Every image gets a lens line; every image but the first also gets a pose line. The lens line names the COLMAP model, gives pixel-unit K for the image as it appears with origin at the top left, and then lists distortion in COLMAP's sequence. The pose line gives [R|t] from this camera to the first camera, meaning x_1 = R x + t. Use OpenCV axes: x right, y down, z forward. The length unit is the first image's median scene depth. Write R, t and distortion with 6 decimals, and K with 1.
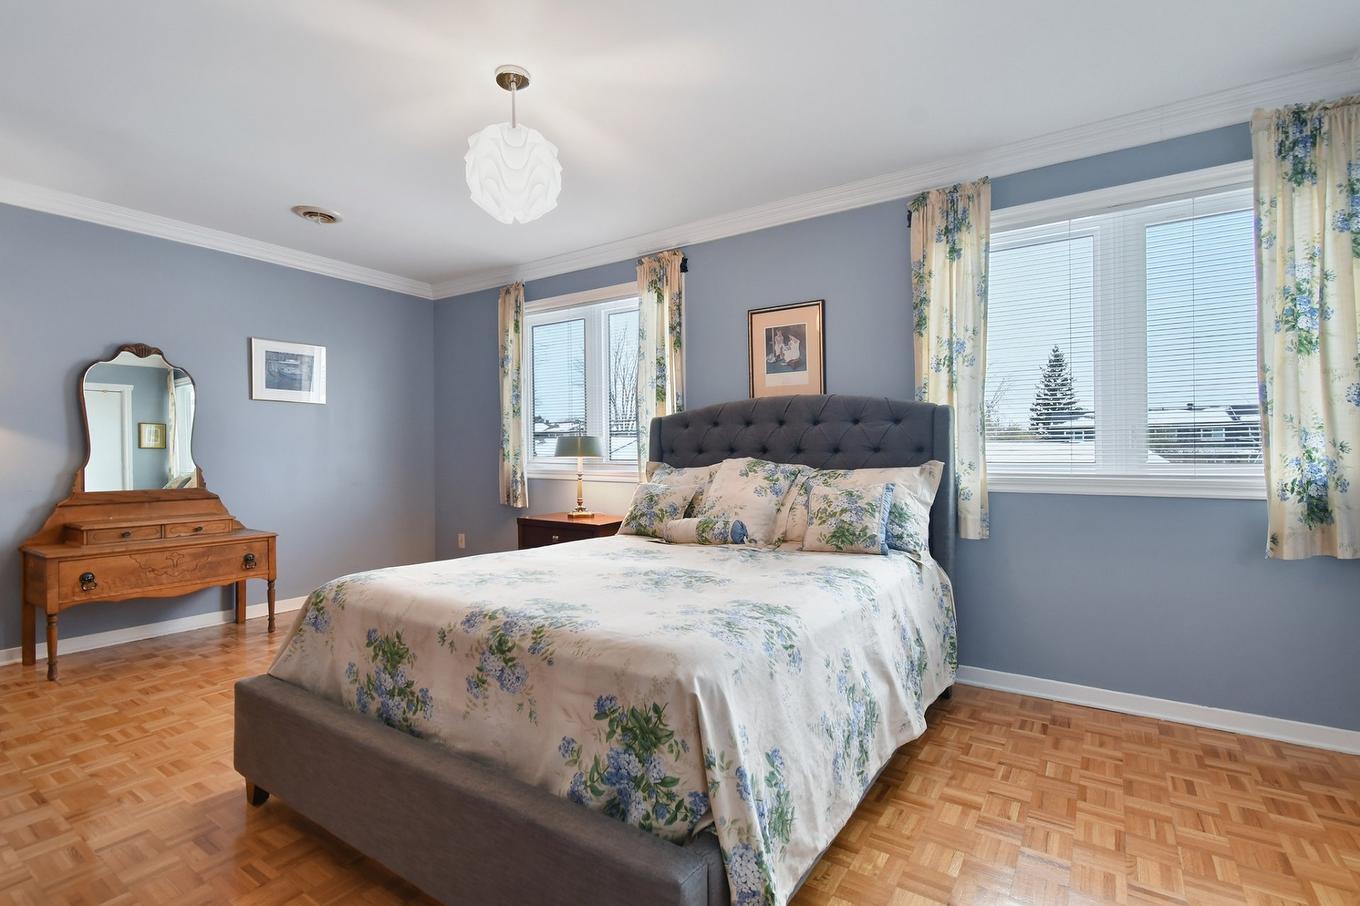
lens RADIAL K [[631.8, 0, 682.1], [0, 631.8, 458.7], [0, 0, 1]] dist [0.001849, 0.000202]
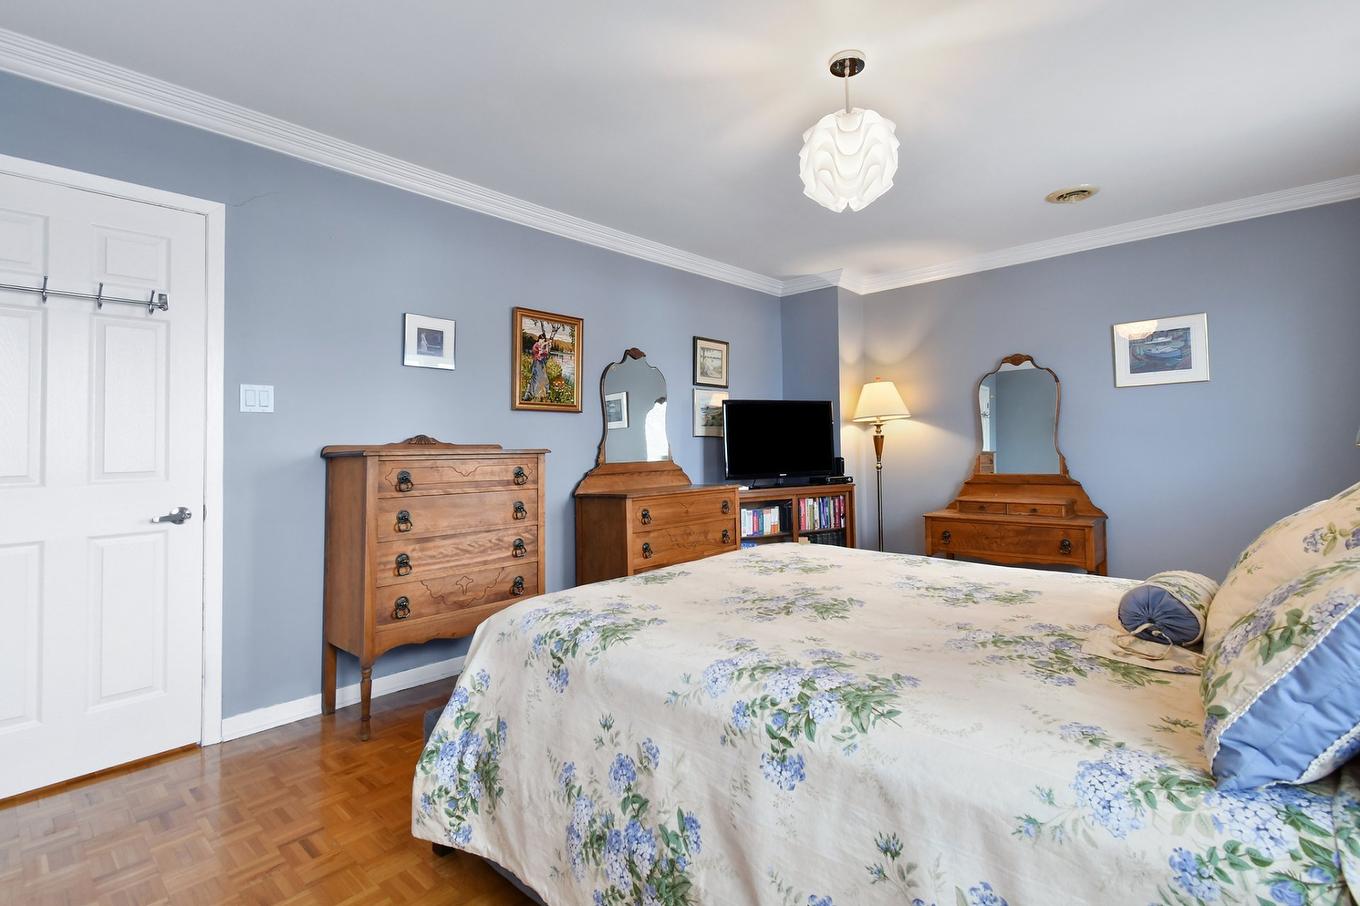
lens RADIAL K [[631.8, 0, 682.1], [0, 631.8, 458.7], [0, 0, 1]] dist [0.001849, 0.000202]
pose [[-0.137873, 0.012296, -0.990374, 0.493266], [0.008352, 0.999902, 0.011252, 0.000423], [0.990415, -0.006720, -0.137962, 0.592085]]
